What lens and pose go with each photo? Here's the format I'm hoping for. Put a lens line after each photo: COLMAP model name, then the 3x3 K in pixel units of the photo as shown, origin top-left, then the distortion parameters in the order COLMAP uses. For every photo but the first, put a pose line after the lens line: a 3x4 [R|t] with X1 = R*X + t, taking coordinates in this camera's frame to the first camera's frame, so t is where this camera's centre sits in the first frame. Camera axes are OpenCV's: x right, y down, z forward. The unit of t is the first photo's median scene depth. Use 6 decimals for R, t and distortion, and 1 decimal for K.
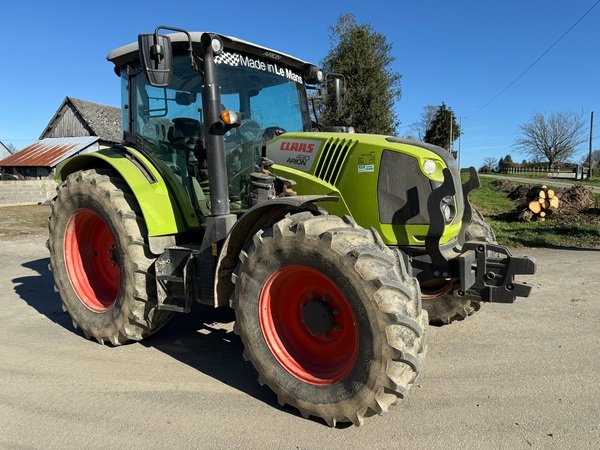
lens RADIAL K [[423.5, 0, 300.0], [0, 423.5, 222.8], [0, 0, 1]] dist [0.097286, -0.124318]
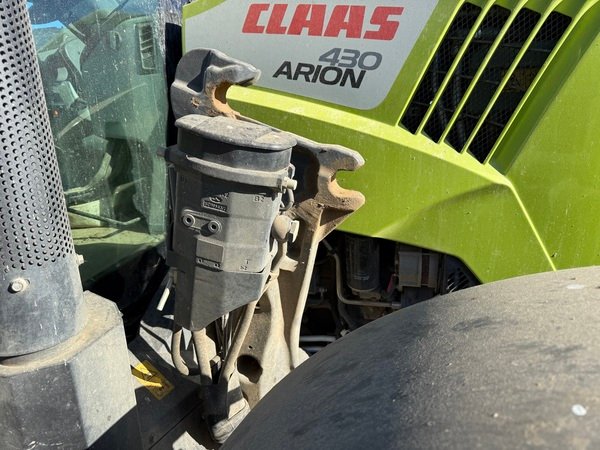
lens RADIAL K [[429.4, 0, 300.4], [0, 429.4, 228.1], [0, 0, 1]] dist [0.093303, -0.126708]
pose [[0.937029, -0.083664, 0.339082, -0.132379], [0.032094, 0.987403, 0.154937, -0.090582], [-0.347773, -0.134298, 0.927911, 0.744208]]
